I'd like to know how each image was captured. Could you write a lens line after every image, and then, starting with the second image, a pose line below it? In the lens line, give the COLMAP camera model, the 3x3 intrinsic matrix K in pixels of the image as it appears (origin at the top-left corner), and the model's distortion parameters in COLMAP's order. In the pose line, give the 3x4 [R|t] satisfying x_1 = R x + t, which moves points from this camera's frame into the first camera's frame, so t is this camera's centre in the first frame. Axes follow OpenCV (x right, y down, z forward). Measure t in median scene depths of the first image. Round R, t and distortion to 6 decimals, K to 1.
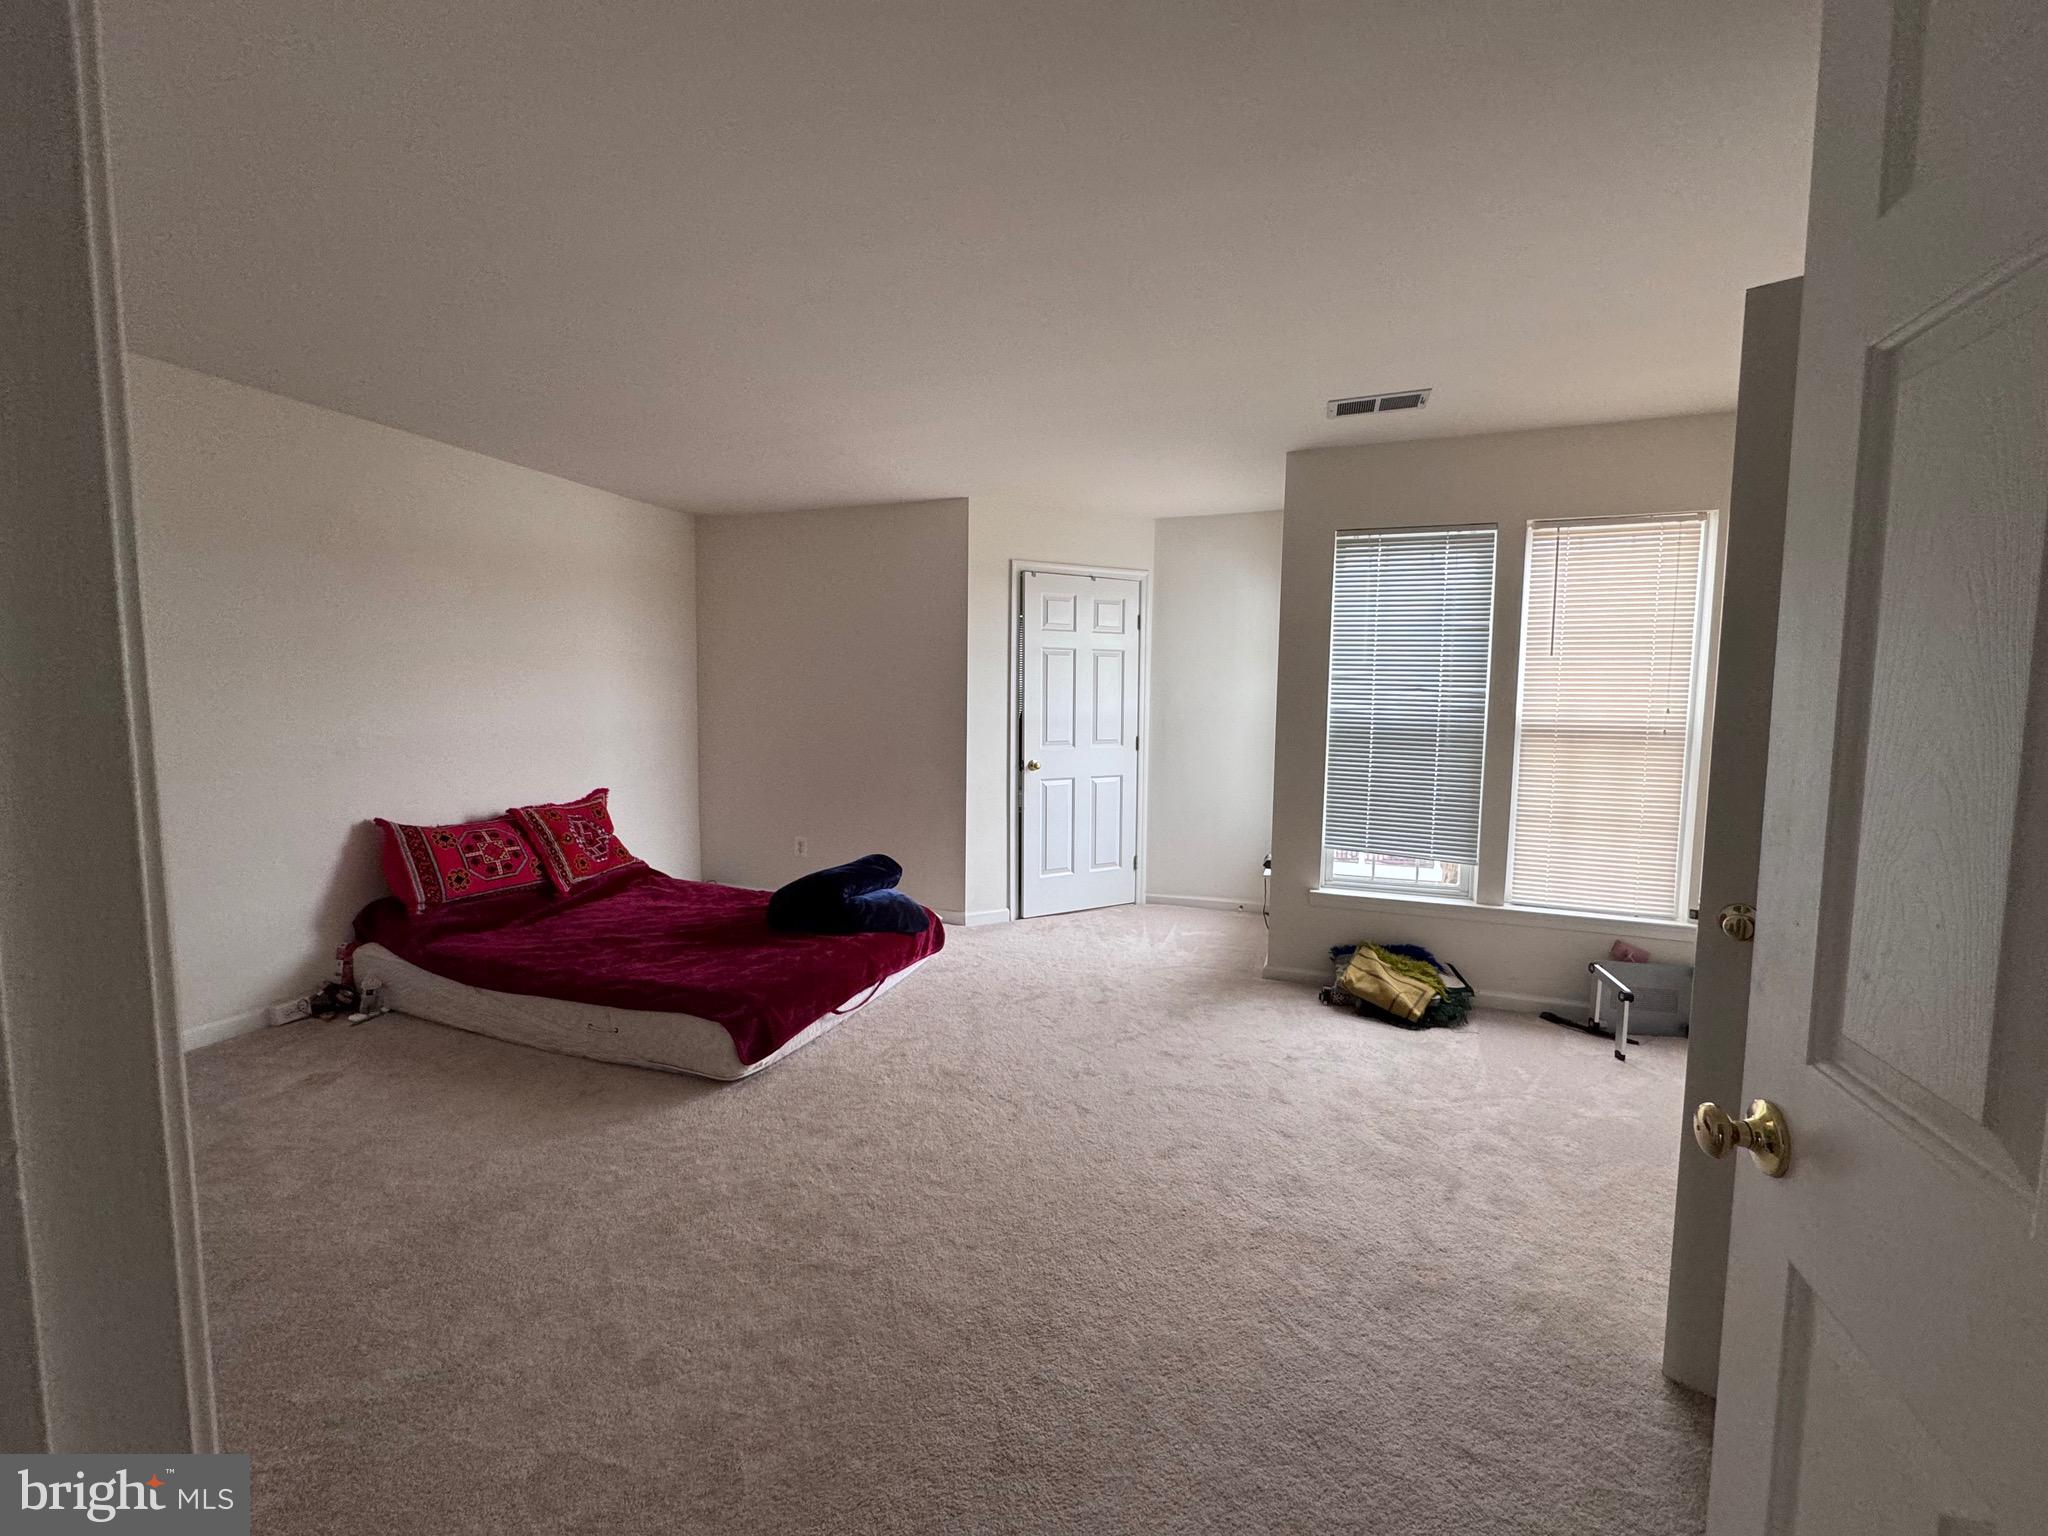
lens RADIAL K [[828.3, 0, 1021.2], [0, 828.3, 771.0], [0, 0, 1]] dist [-0.004574, -0.000214]
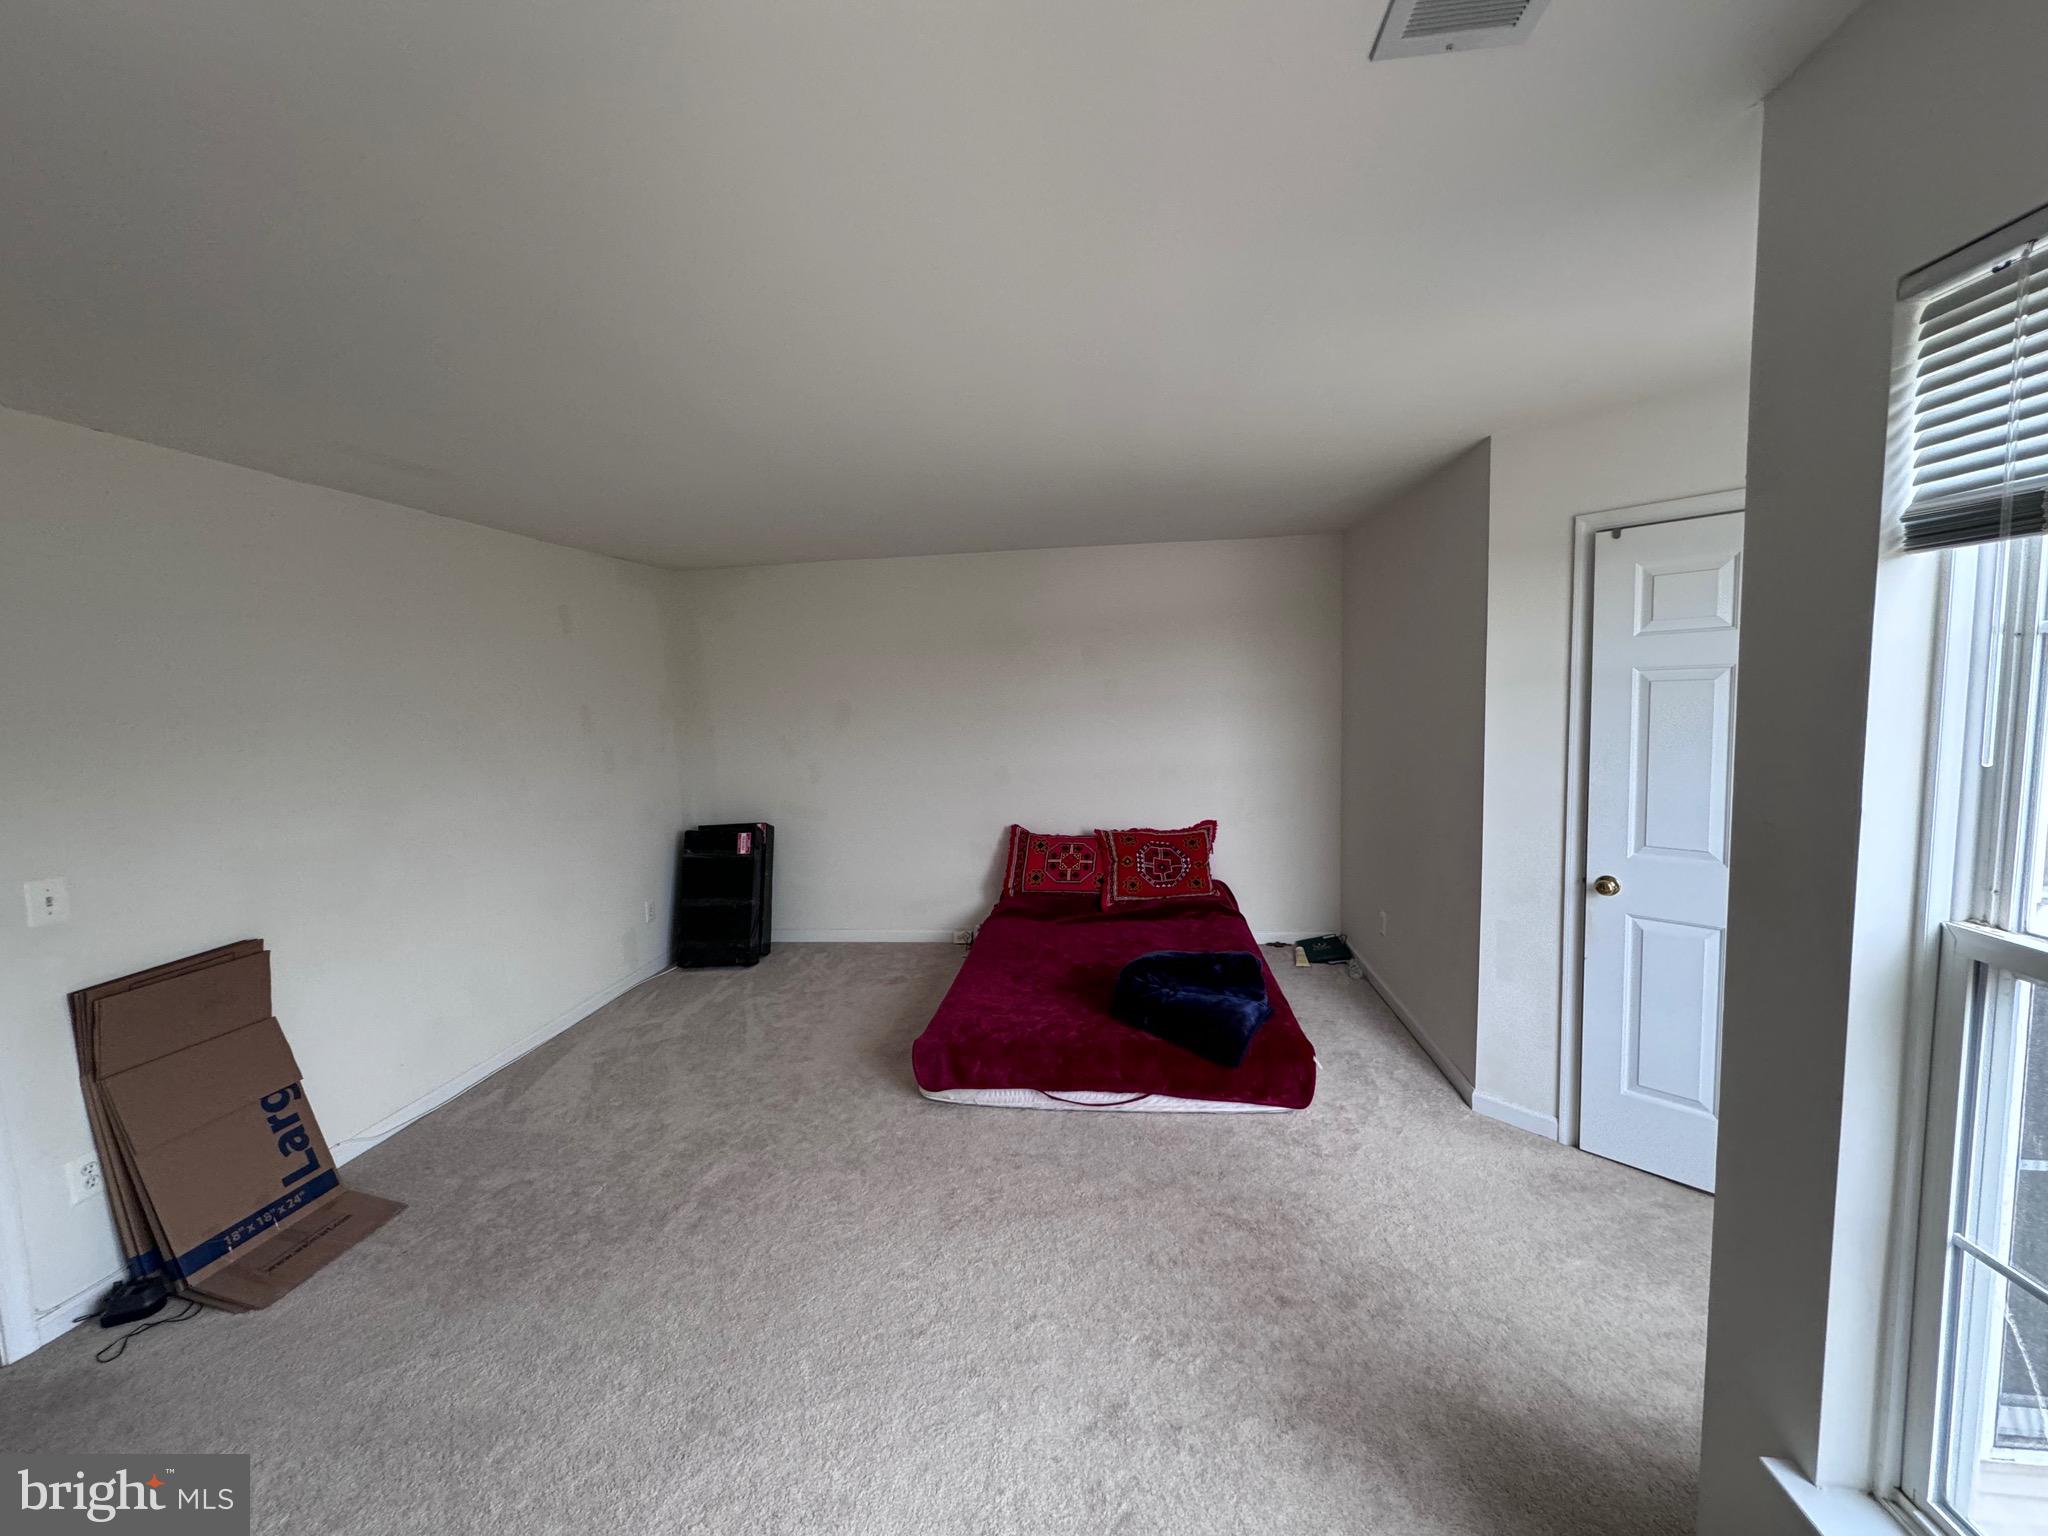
lens RADIAL K [[828.3, 0, 1020.6], [0, 828.3, 764.0], [0, 0, 1]] dist [-0.004574, -0.000214]
pose [[0.213787, 0.070958, -0.974300, 0.564532], [-0.052444, 0.996754, 0.061086, -0.122979], [0.975471, 0.038037, 0.216815, 0.622139]]
